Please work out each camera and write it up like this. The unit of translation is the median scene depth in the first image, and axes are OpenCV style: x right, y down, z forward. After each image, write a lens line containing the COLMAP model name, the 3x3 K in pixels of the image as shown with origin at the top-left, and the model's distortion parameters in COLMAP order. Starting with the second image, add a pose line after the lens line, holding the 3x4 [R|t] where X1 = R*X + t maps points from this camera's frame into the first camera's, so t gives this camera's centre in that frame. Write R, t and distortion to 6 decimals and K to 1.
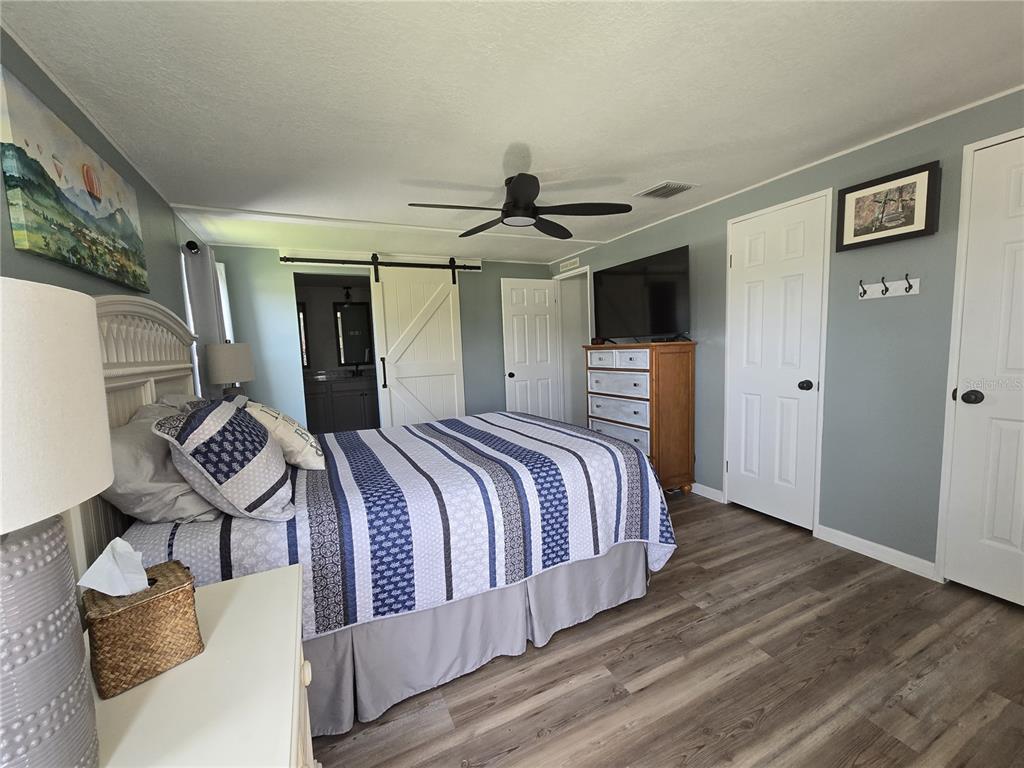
lens RADIAL K [[420.8, 0, 509.8], [0, 420.8, 385.8], [0, 0, 1]] dist [0.001477, -0.000468]
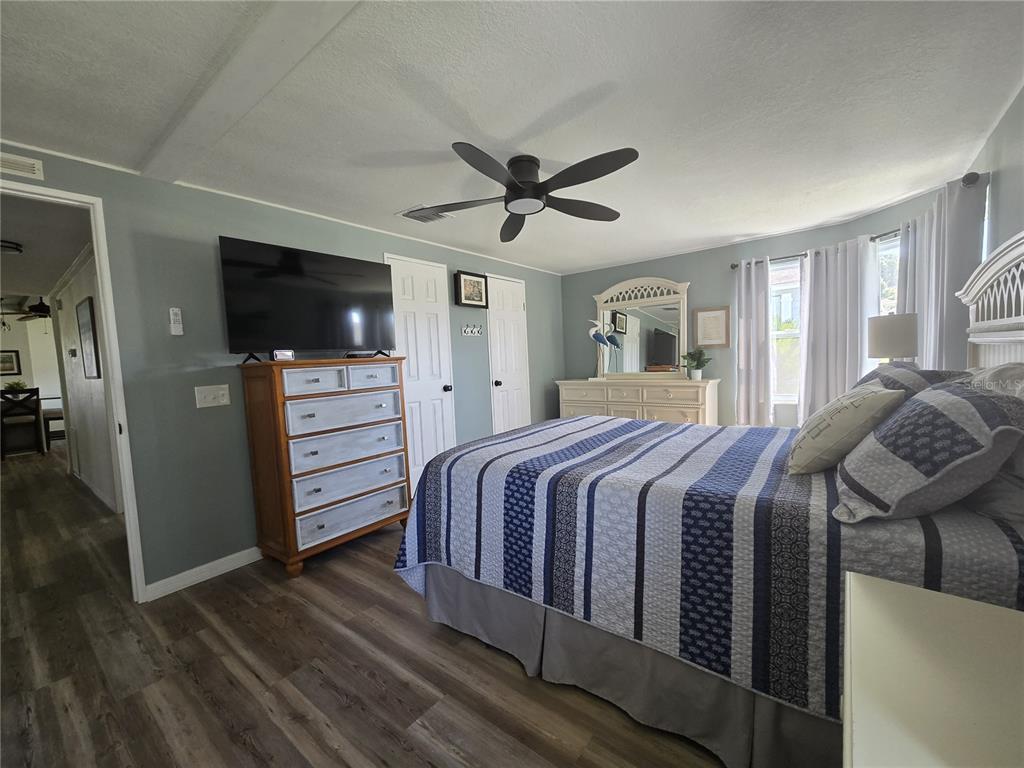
lens RADIAL K [[420.8, 0, 512.9], [0, 420.8, 387.2], [0, 0, 1]] dist [0.001477, -0.000468]
pose [[-0.436410, -0.004306, 0.899738, -0.859151], [0.144597, 0.986655, 0.074858, -0.096014], [-0.888053, 0.162768, -0.429964, 1.645627]]
